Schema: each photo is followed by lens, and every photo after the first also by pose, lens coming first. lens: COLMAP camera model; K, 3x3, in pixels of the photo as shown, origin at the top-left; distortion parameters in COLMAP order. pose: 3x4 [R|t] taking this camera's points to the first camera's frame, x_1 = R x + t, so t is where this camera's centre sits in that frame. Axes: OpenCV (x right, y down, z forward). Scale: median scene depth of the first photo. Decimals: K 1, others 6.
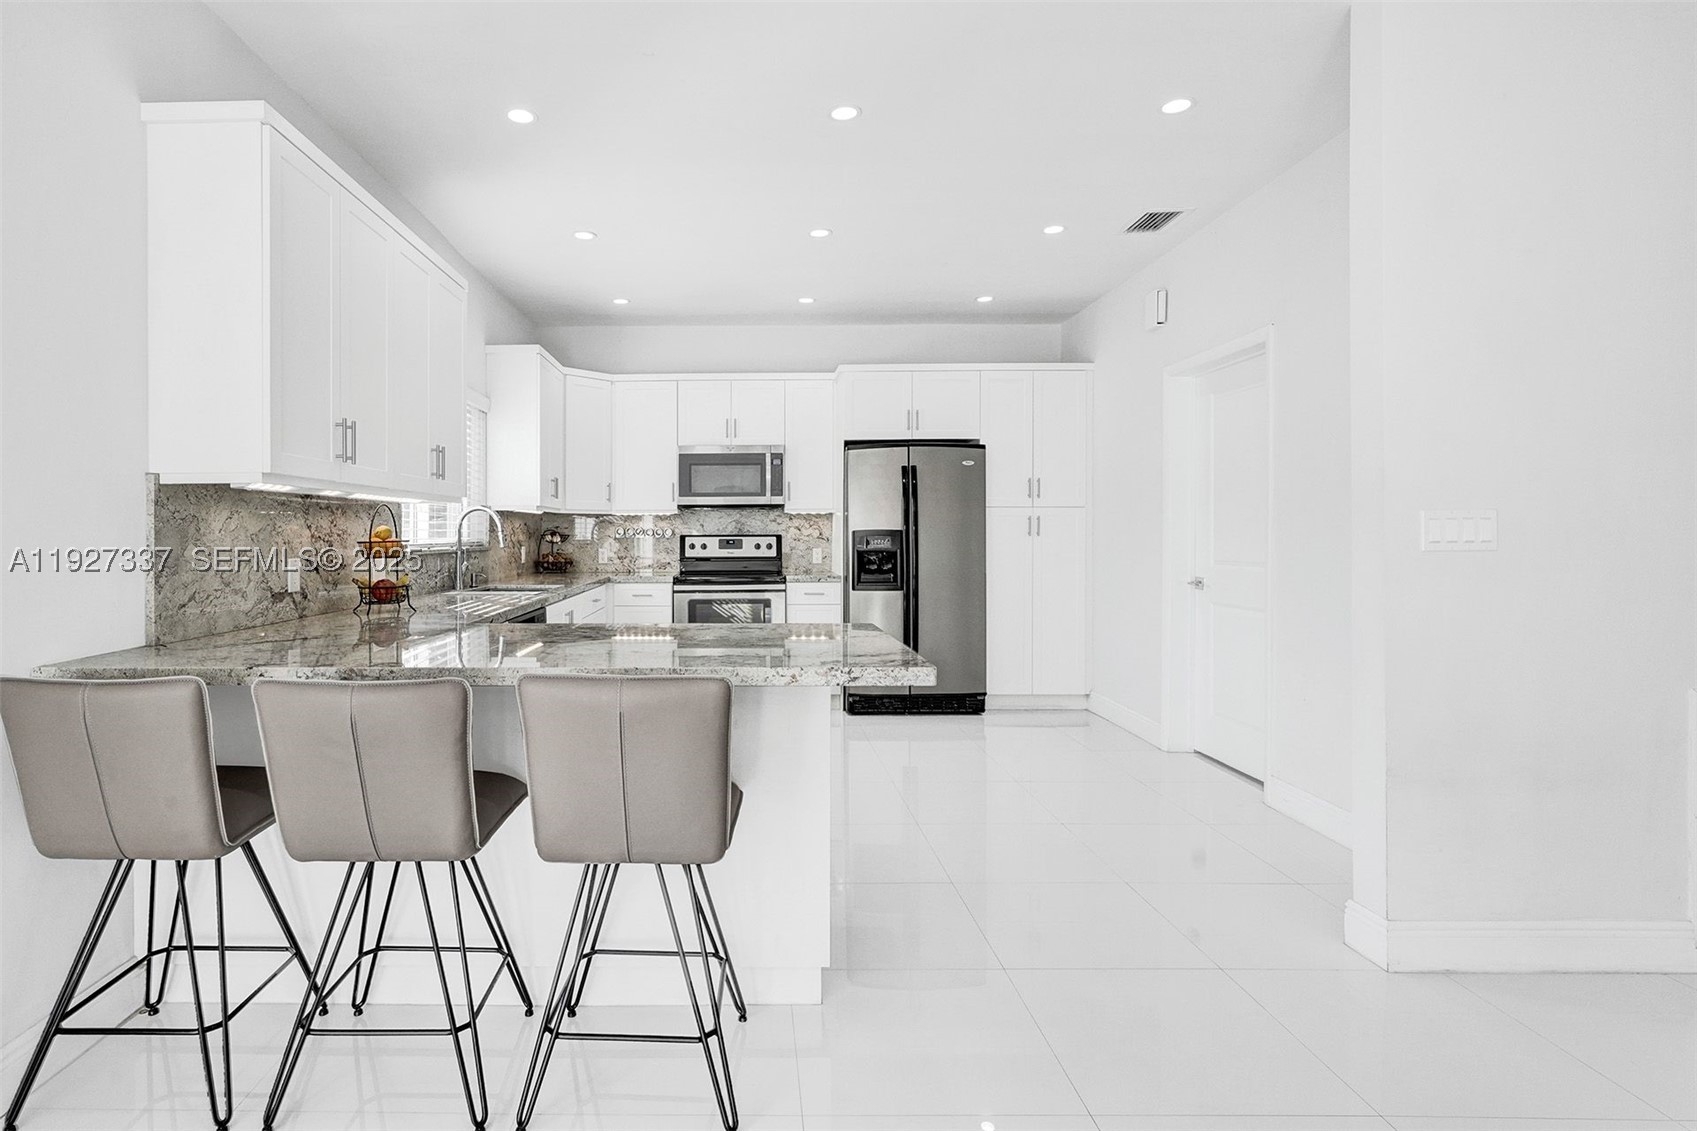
lens RADIAL K [[858.5, 0, 727.5], [0, 858.5, 541.9], [0, 0, 1]] dist [-0.012901, -0.000473]
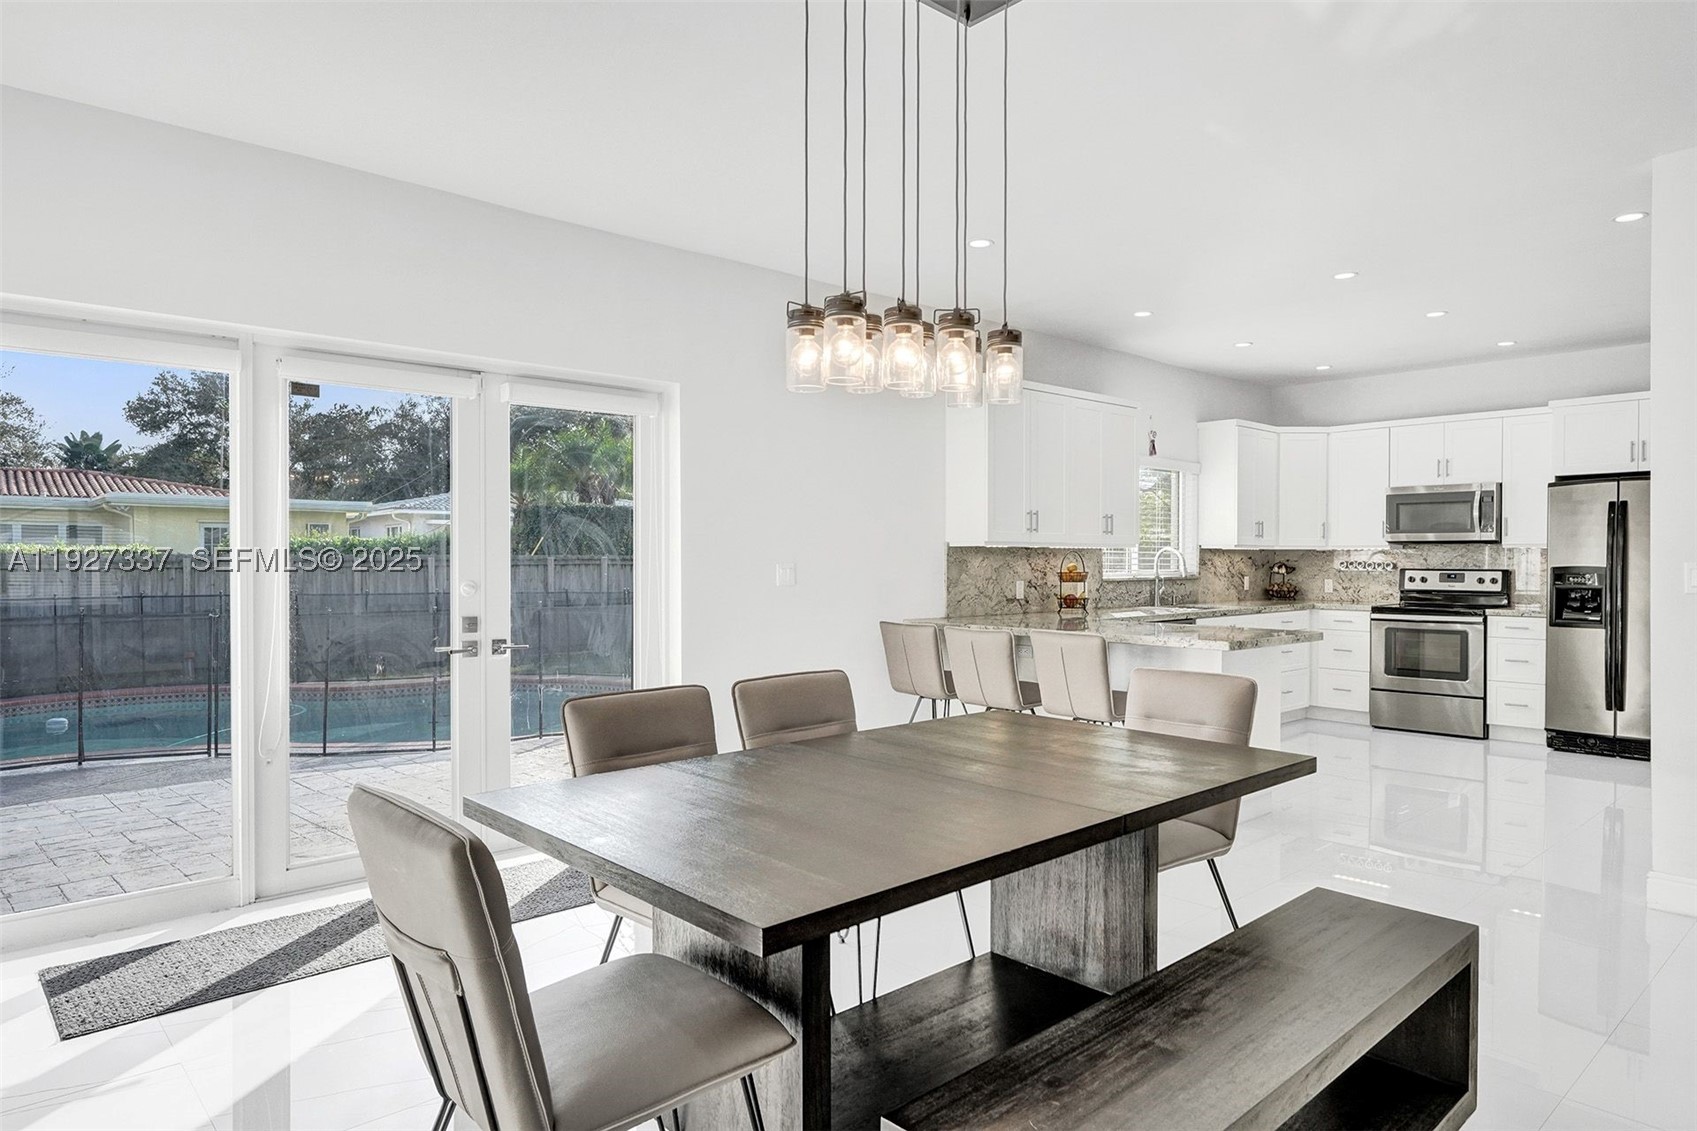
lens RADIAL K [[1017.5, 0, 834.8], [0, 1017.5, 572.9], [0, 0, 1]] dist [-0.018694, 0.001123]
pose [[0.677918, 0.016136, -0.734960, 0.435234], [-0.011306, 0.999870, 0.011524, -0.010037], [0.735050, 0.000497, 0.678012, -0.411903]]
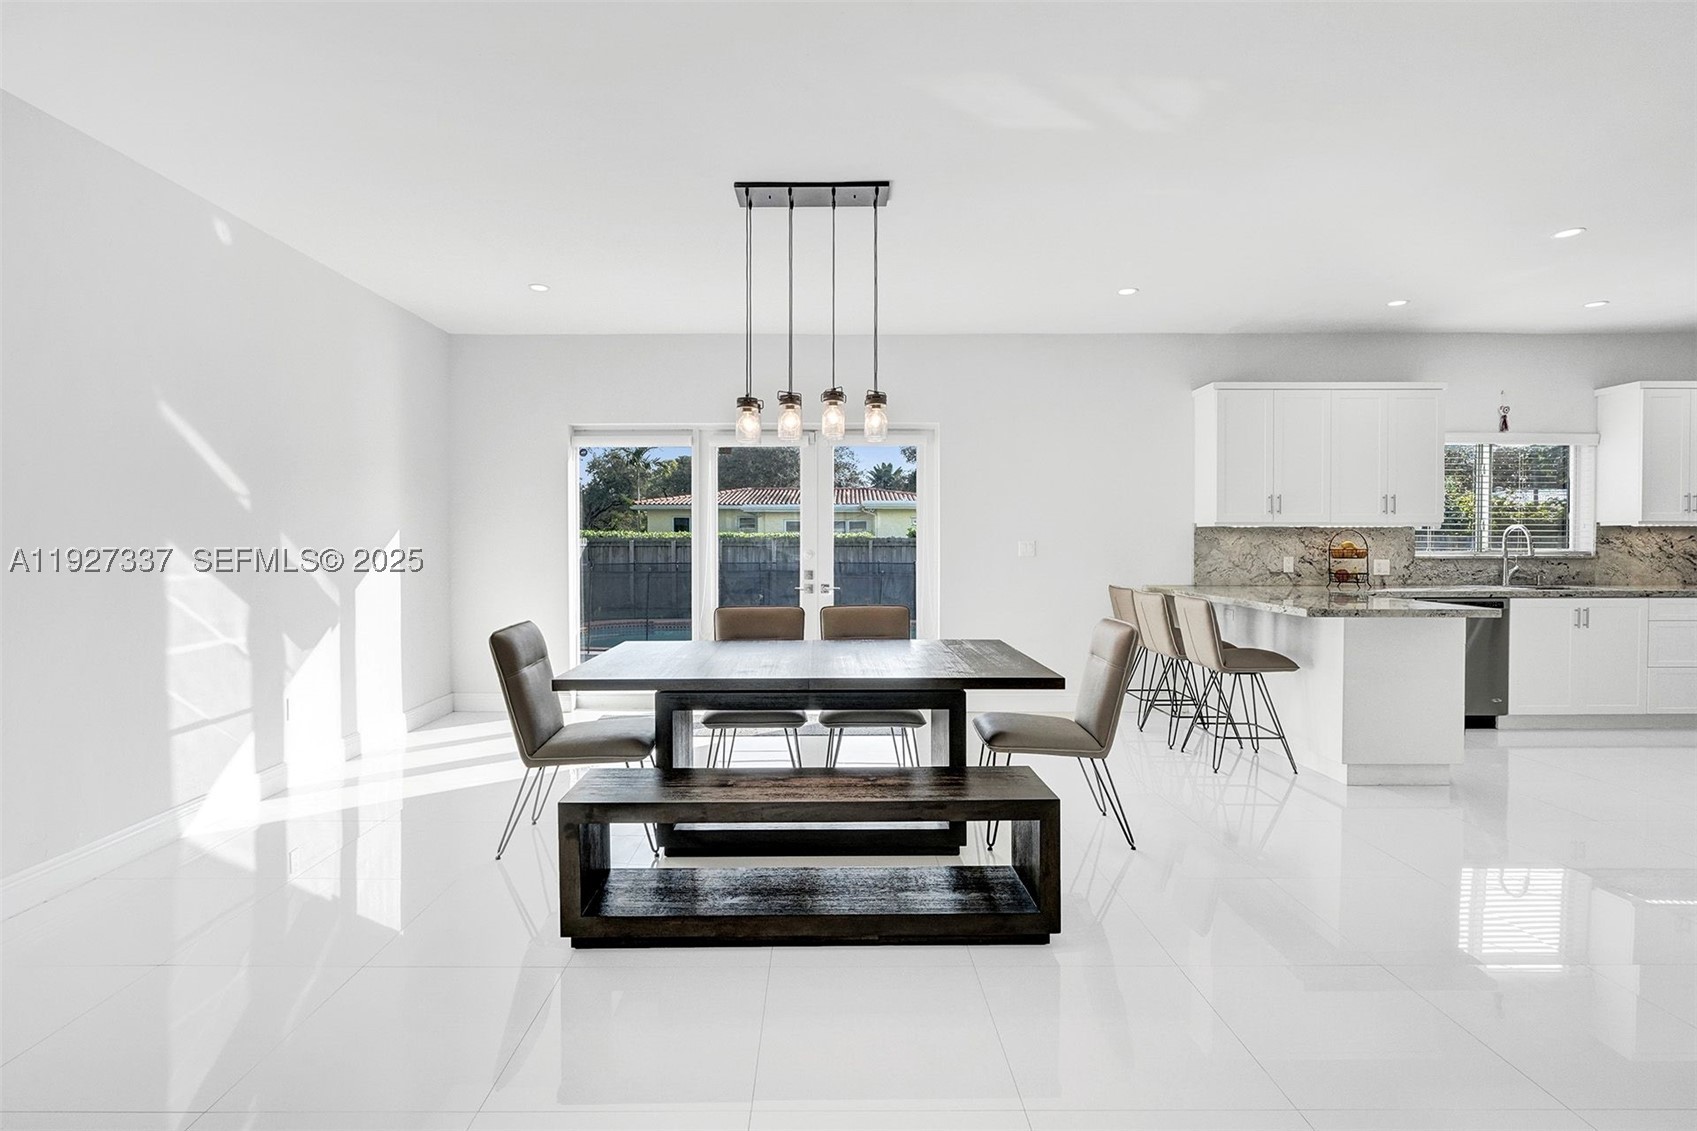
lens RADIAL K [[789.7, 0, 822.3], [0, 789.7, 553.1], [0, 0, 1]] dist [-0.020225, 0.006551]
pose [[0.006726, 0.019481, -0.999788, 0.734079], [-0.009007, 0.999771, 0.019420, -0.008968], [0.999937, 0.008875, 0.006900, -0.089066]]
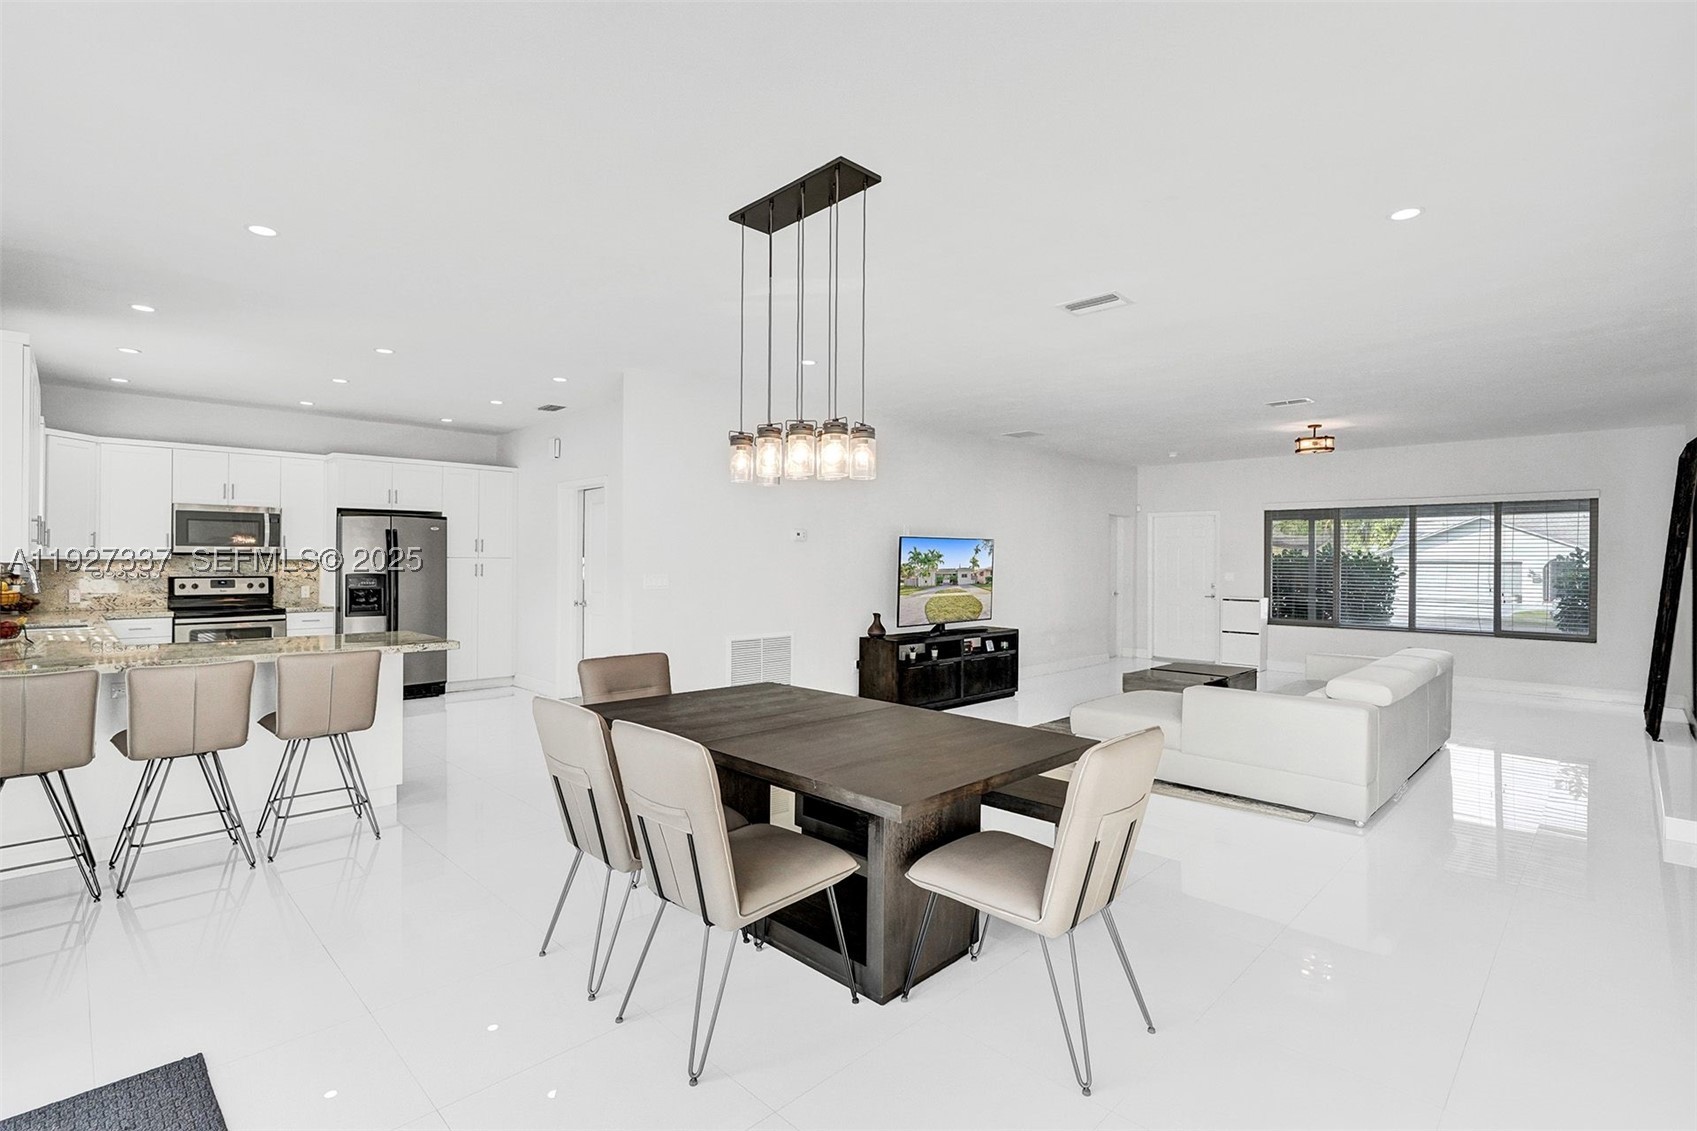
lens RADIAL K [[796.7, 0, 848.5], [0, 796.7, 565.5], [0, 0, 1]] dist [-0.003722, -0.000617]
pose [[0.693691, 0.004926, 0.720255, -0.214289], [-0.003239, 0.999988, -0.003720, -0.024809], [-0.720265, 0.000247, 0.693699, -0.477306]]
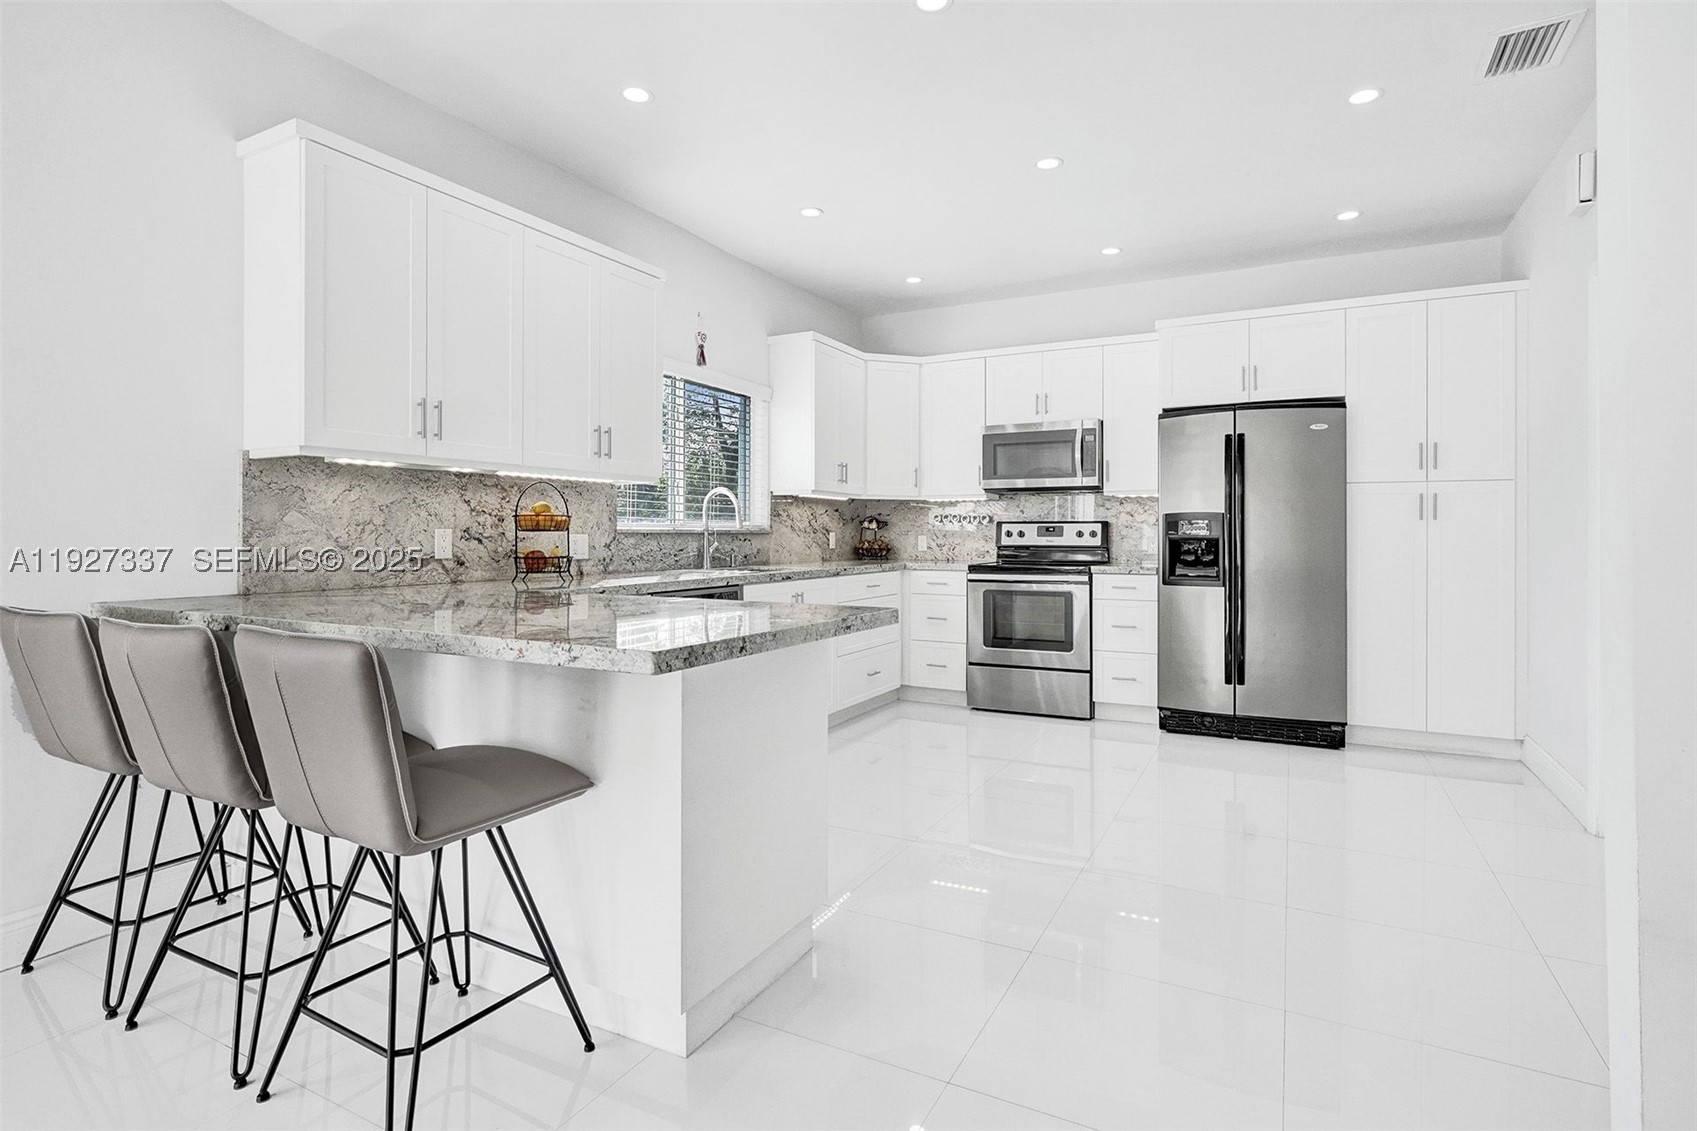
lens RADIAL K [[839.6, 0, 860.2], [0, 839.6, 528.6], [0, 0, 1]] dist [-0.003317, -0.000814]
pose [[0.895797, 0.002387, -0.444457, 0.239545], [-0.009339, 0.999866, -0.013453, 0.014572], [0.444366, 0.016202, 0.895699, 0.132280]]
